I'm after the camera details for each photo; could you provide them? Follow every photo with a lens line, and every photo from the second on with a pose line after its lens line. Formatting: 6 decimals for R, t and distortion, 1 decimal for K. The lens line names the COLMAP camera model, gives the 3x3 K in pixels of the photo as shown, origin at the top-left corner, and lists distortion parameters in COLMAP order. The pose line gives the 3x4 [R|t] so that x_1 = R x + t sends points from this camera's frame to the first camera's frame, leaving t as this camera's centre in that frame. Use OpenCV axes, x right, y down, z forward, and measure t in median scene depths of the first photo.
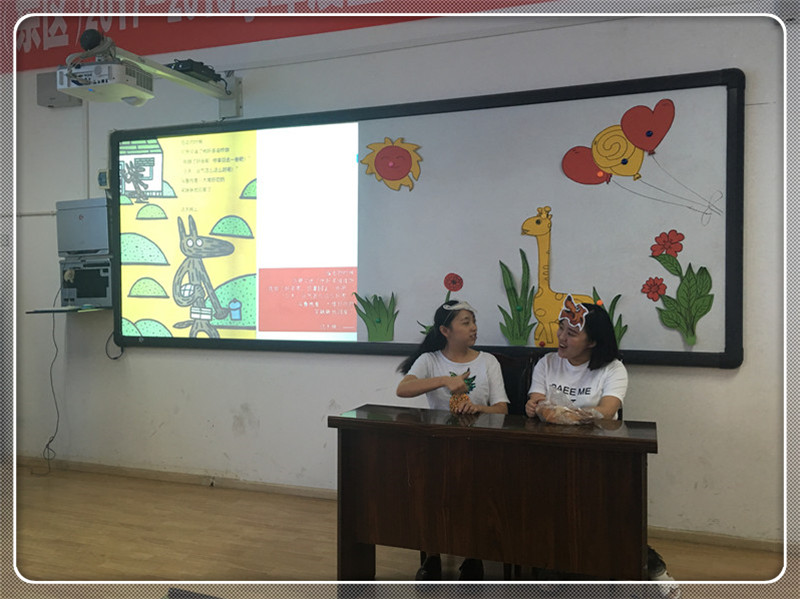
lens RADIAL K [[685.7, 0, 414.2], [0, 685.7, 300.2], [0, 0, 1]] dist [0.075740, -0.102998]
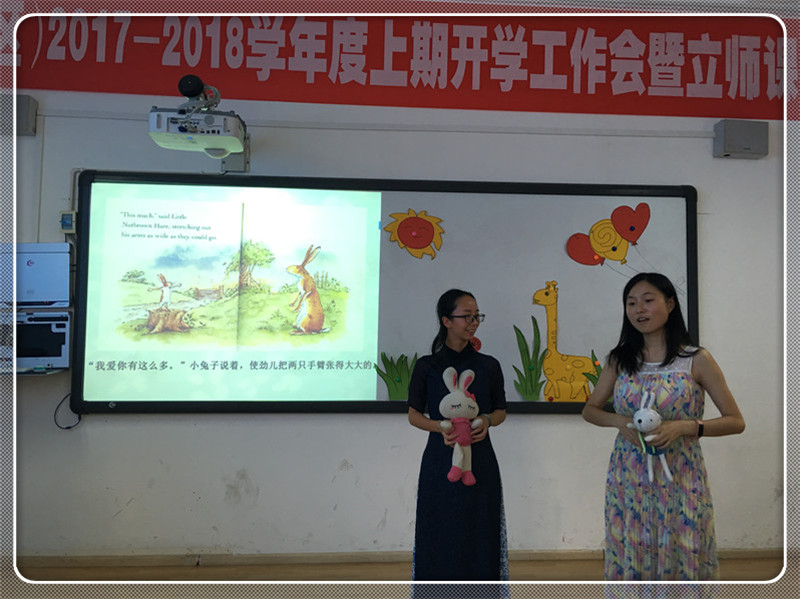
lens RADIAL K [[685.7, 0, 395.7], [0, 685.7, 298.3], [0, 0, 1]] dist [0.075740, -0.102998]
pose [[0.909960, 0.037379, 0.413007, -0.533179], [-0.003063, 0.996508, -0.083441, -0.007271], [-0.414684, 0.074663, 0.906897, 0.045359]]
